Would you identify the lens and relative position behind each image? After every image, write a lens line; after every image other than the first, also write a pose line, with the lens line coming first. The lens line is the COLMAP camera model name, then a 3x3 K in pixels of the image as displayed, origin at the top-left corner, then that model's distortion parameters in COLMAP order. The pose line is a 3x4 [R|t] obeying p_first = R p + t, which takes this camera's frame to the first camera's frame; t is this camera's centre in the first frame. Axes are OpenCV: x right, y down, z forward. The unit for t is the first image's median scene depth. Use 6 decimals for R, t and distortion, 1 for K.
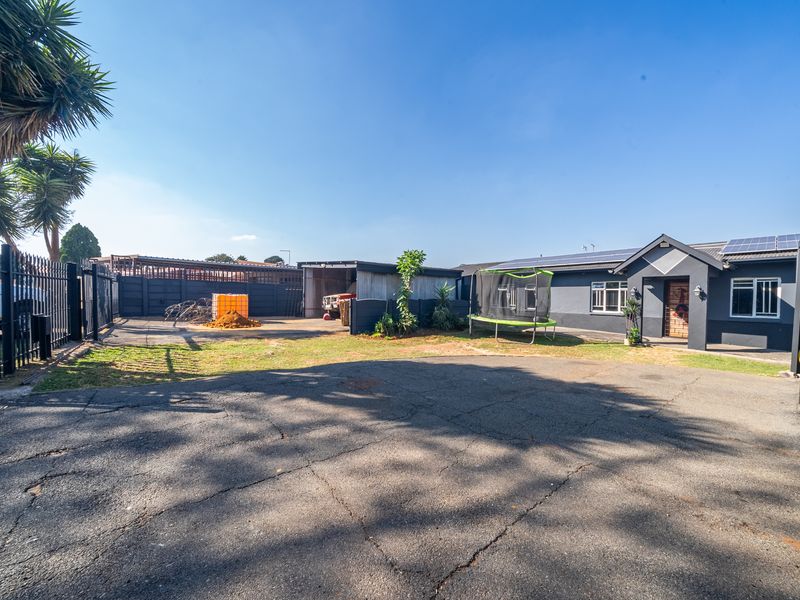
lens RADIAL K [[307.0, 0, 398.2], [0, 307.0, 302.1], [0, 0, 1]] dist [-0.007570, -0.000230]
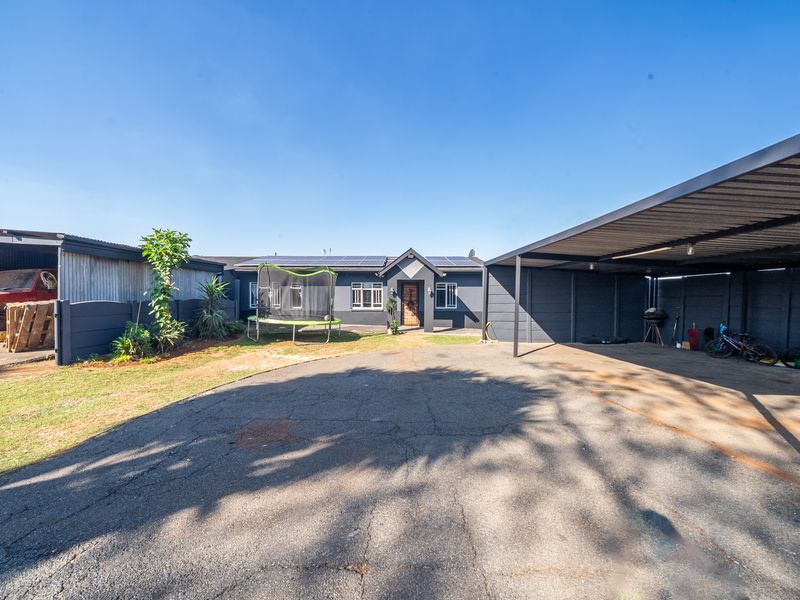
lens RADIAL K [[311.6, 0, 397.2], [0, 311.6, 301.3], [0, 0, 1]] dist [-0.006767, -0.000198]
pose [[0.633157, -0.019031, 0.773789, -0.198438], [0.017502, 0.999794, 0.010268, -0.005512], [-0.773825, 0.007041, 0.633360, 0.169363]]
